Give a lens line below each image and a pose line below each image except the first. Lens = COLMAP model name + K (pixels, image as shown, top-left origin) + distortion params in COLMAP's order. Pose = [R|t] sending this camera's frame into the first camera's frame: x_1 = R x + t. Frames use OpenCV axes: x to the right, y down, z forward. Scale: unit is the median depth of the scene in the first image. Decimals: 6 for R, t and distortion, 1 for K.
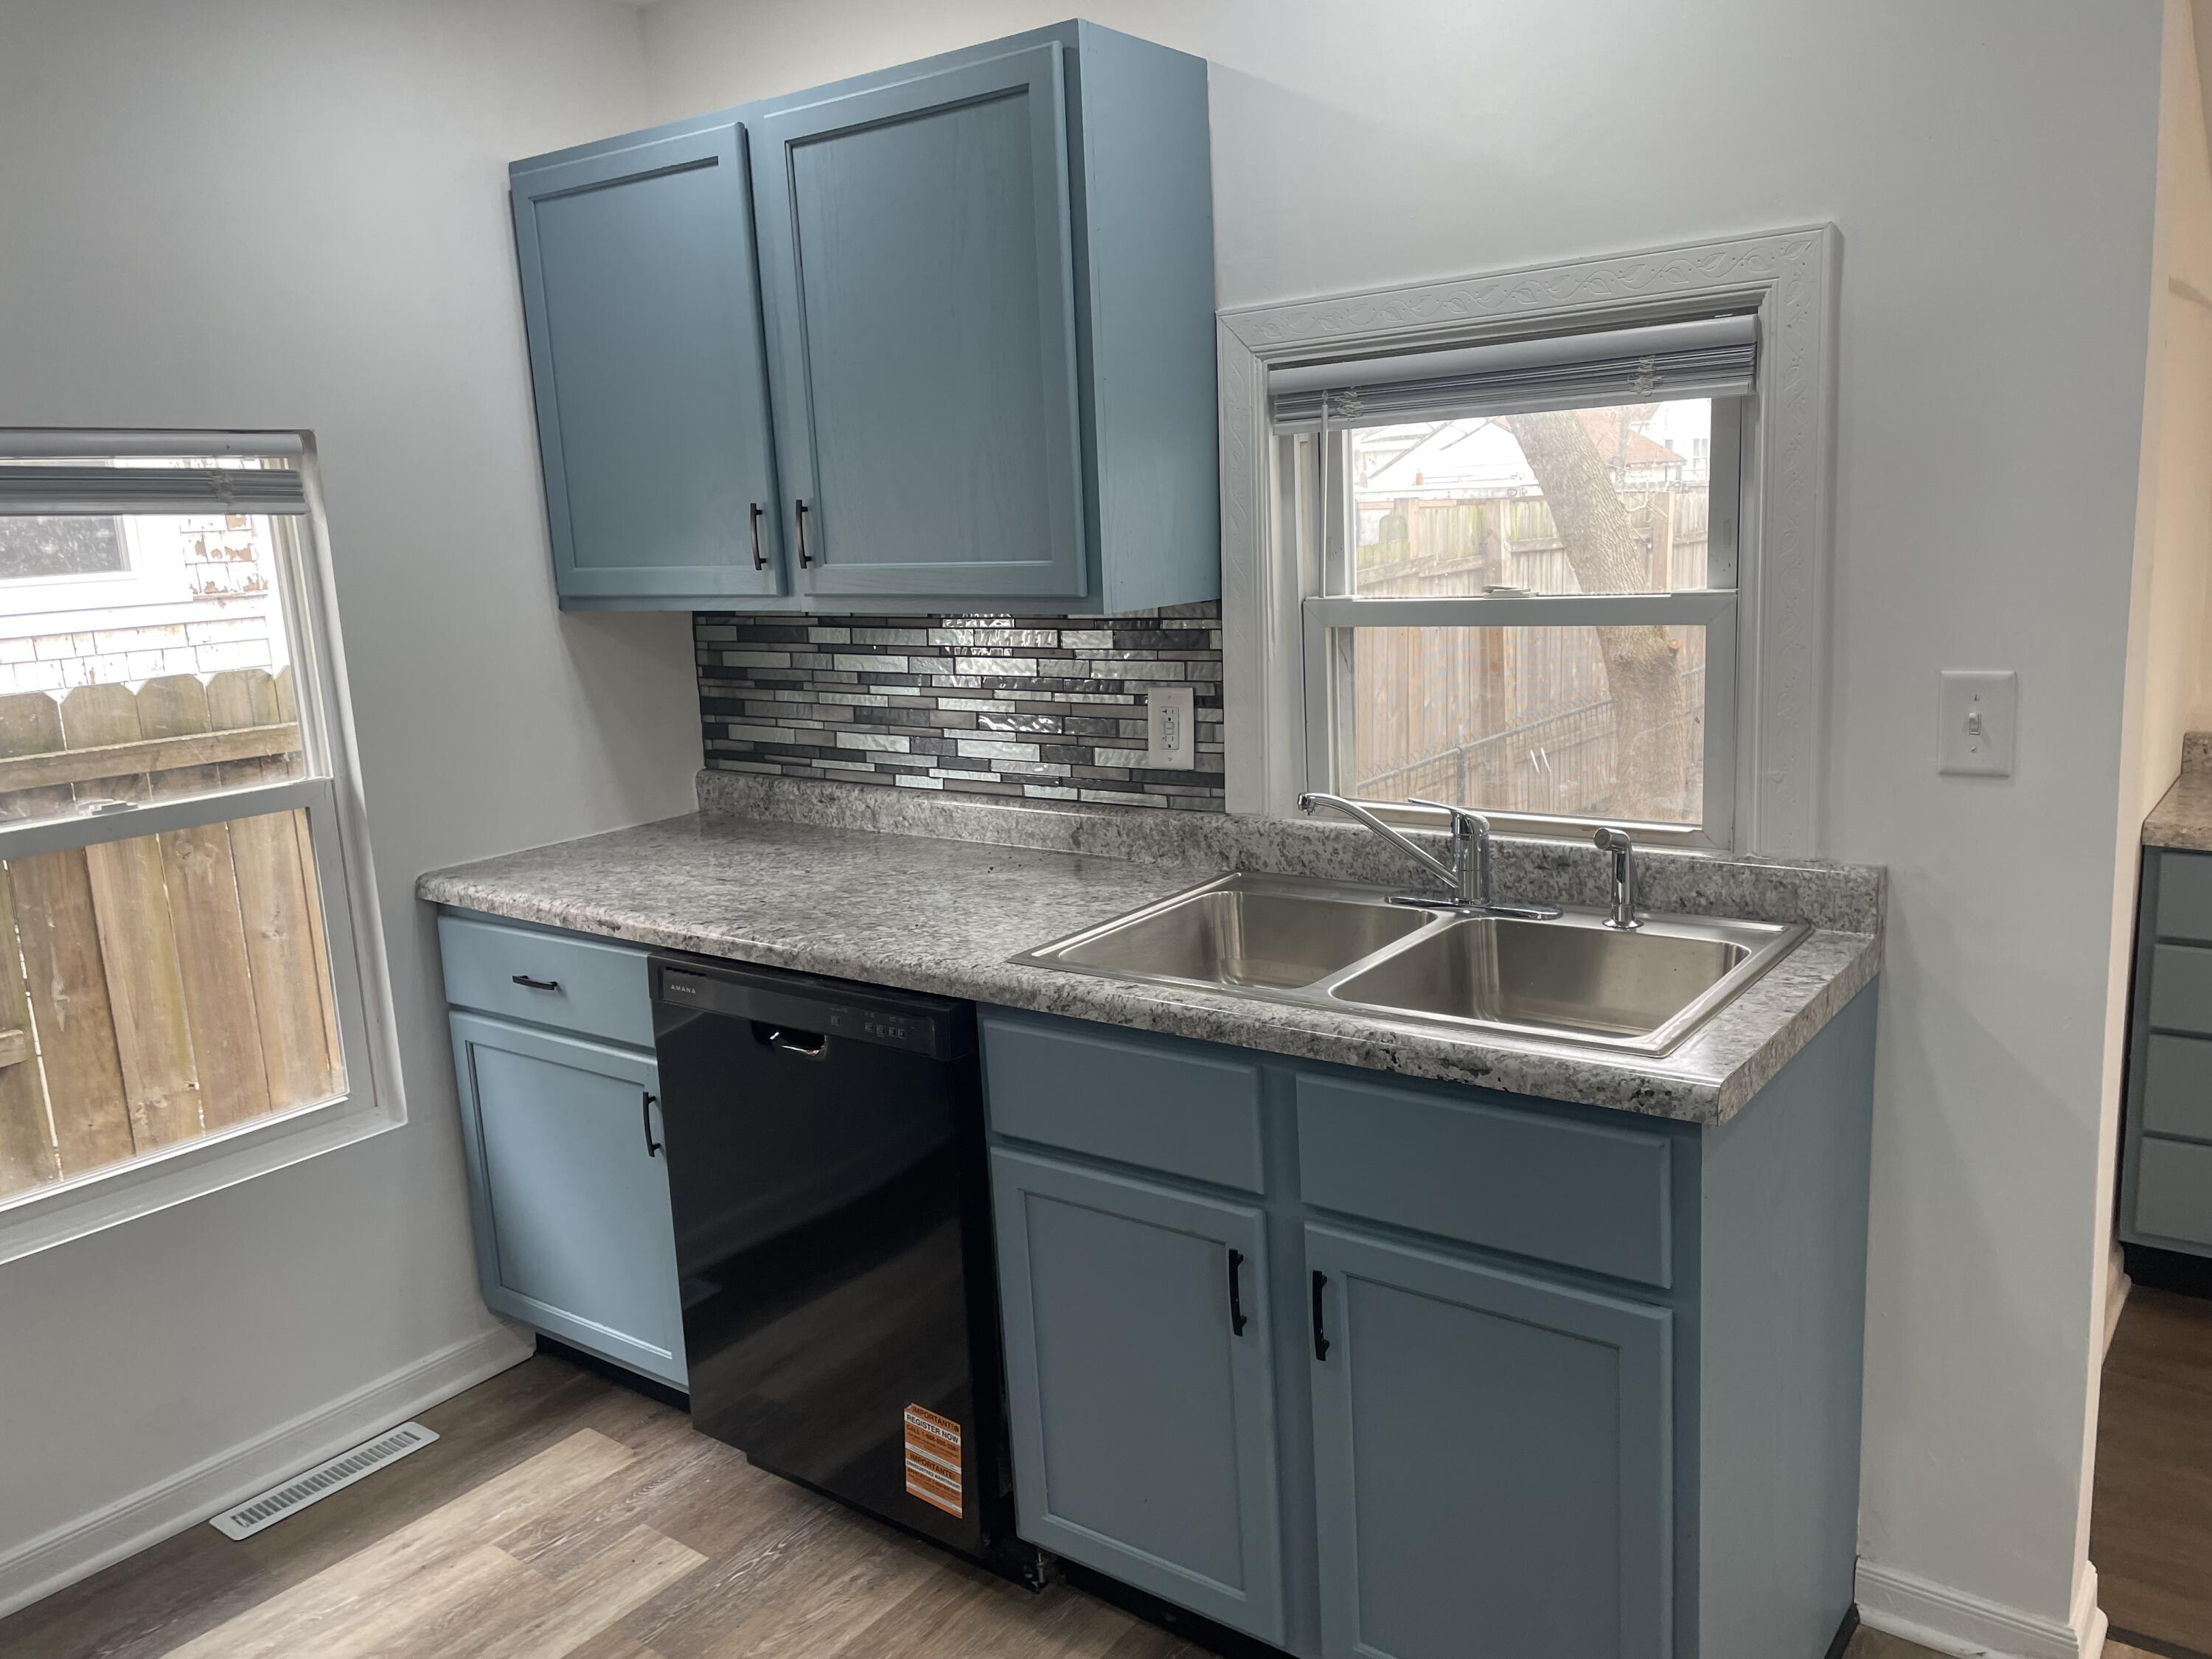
lens RADIAL K [[1662.1, 0, 1089.8], [0, 1662.1, 819.0], [0, 0, 1]] dist [0.100068, -0.130549]
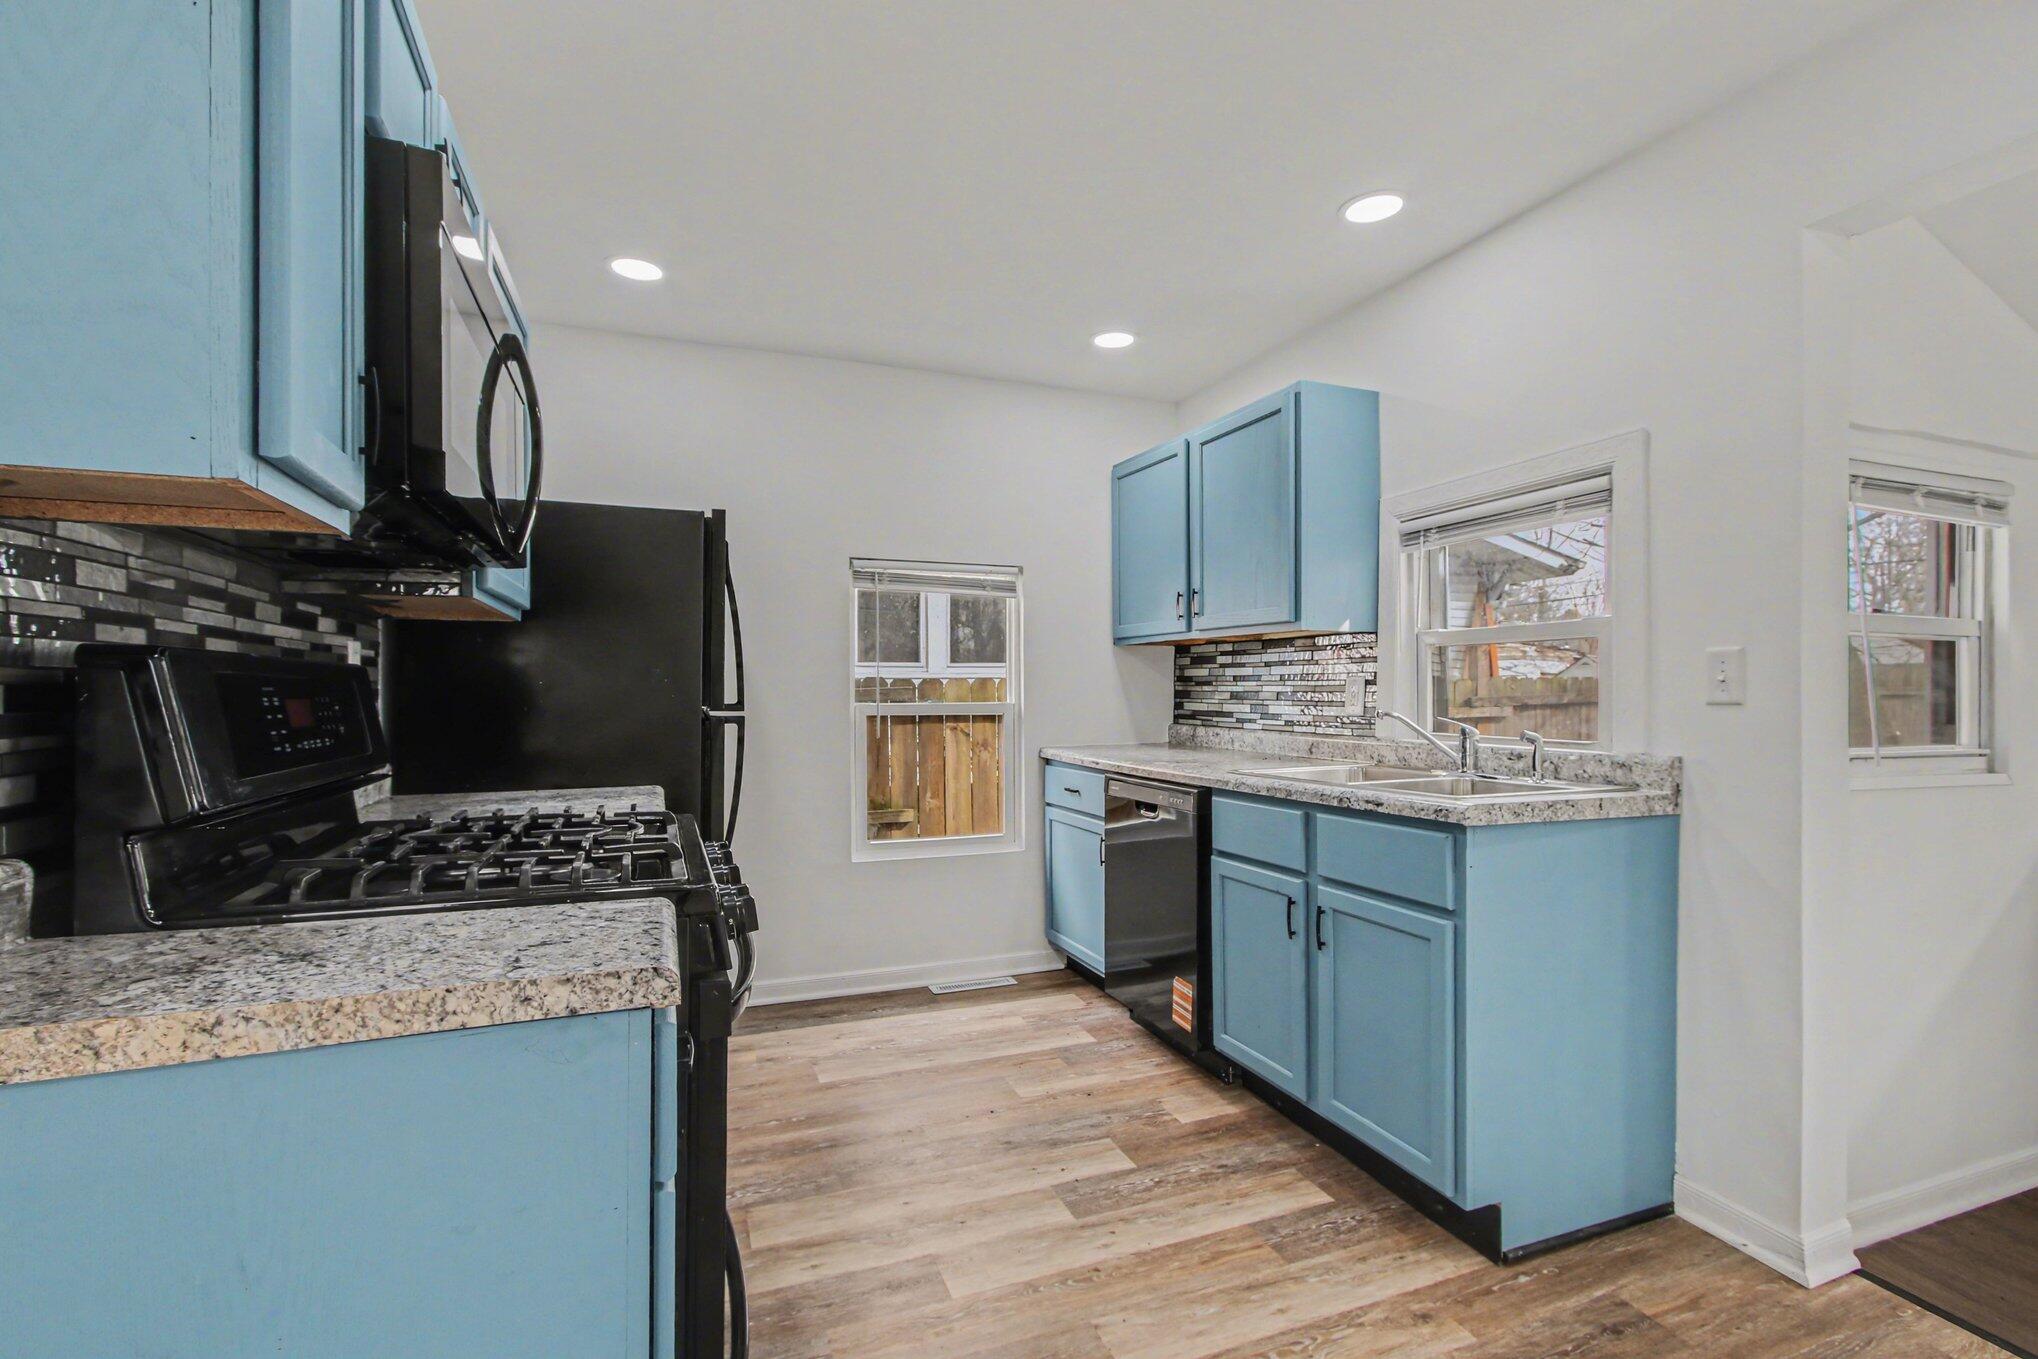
lens RADIAL K [[930.6, 0, 1026.4], [0, 930.6, 686.1], [0, 0, 1]] dist [-0.001409, 0.000716]
pose [[0.856549, 0.047541, -0.513872, 0.307310], [-0.135615, 0.981487, -0.135247, 0.152171], [0.497929, 0.185534, 0.847139, -0.187478]]
